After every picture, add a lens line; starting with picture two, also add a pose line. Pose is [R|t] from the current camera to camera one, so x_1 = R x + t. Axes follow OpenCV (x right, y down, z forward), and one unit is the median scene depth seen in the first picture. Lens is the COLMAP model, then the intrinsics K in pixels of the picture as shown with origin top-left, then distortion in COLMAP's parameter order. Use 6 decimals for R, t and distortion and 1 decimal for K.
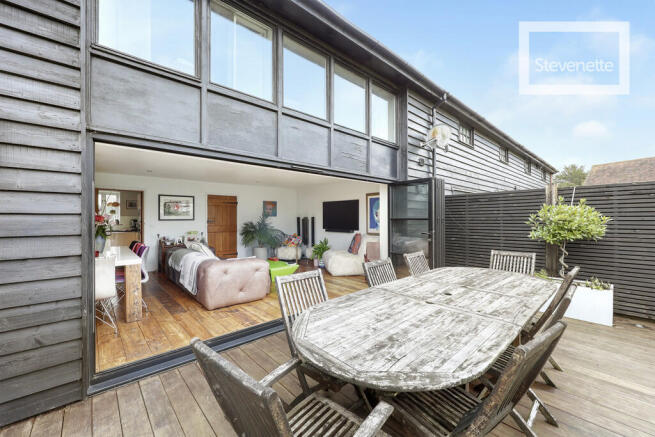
lens RADIAL K [[262.1, 0, 326.7], [0, 262.1, 220.7], [0, 0, 1]] dist [0.000247, 0.000082]
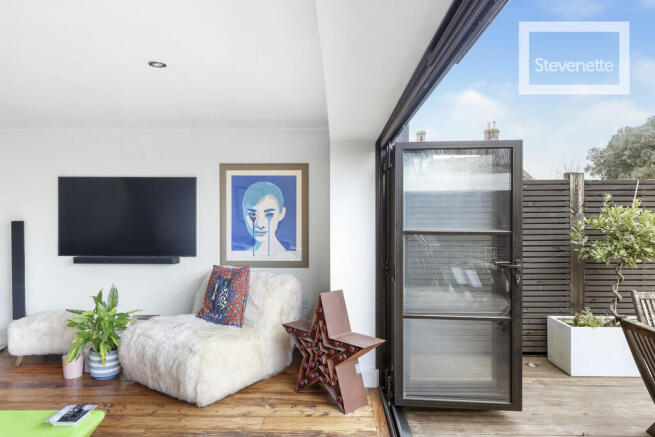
lens RADIAL K [[426.1, 0, 327.1], [0, 426.1, 217.4], [0, 0, 1]] dist [0.006252, 0.000434]
pose [[0.685646, -0.002482, 0.727931, -0.818666], [0.004953, 0.999987, -0.001256, -0.073777], [-0.727918, 0.004467, 0.685649, 1.657314]]
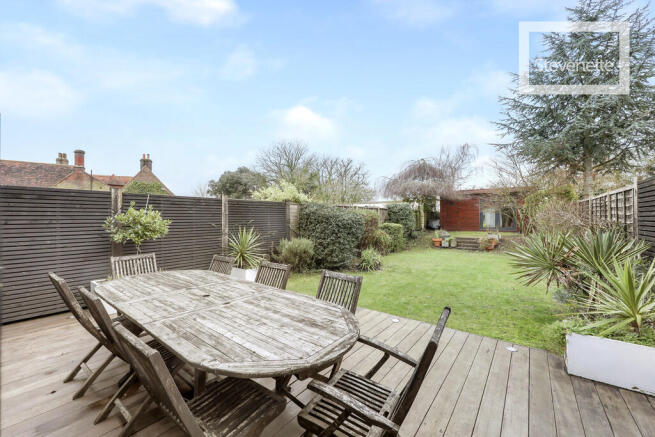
lens RADIAL K [[262.1, 0, 327.5], [0, 262.1, 217.2], [0, 0, 1]] dist [0.000247, 0.000082]
pose [[-0.175642, 0.006383, 0.984433, -0.746891], [0.010744, 0.999932, -0.004566, -0.023615], [-0.984396, 0.009775, -0.175698, 0.815179]]
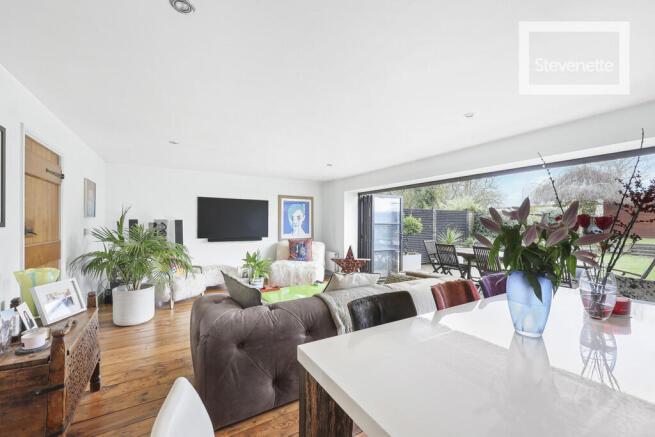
lens RADIAL K [[262.1, 0, 327.9], [0, 262.1, 221.6], [0, 0, 1]] dist [0.000247, 0.000082]
pose [[0.194805, 0.009932, 0.980792, -2.656244], [0.006684, 0.999912, -0.011454, -0.004526], [-0.980819, 0.008786, 0.194722, 2.538669]]
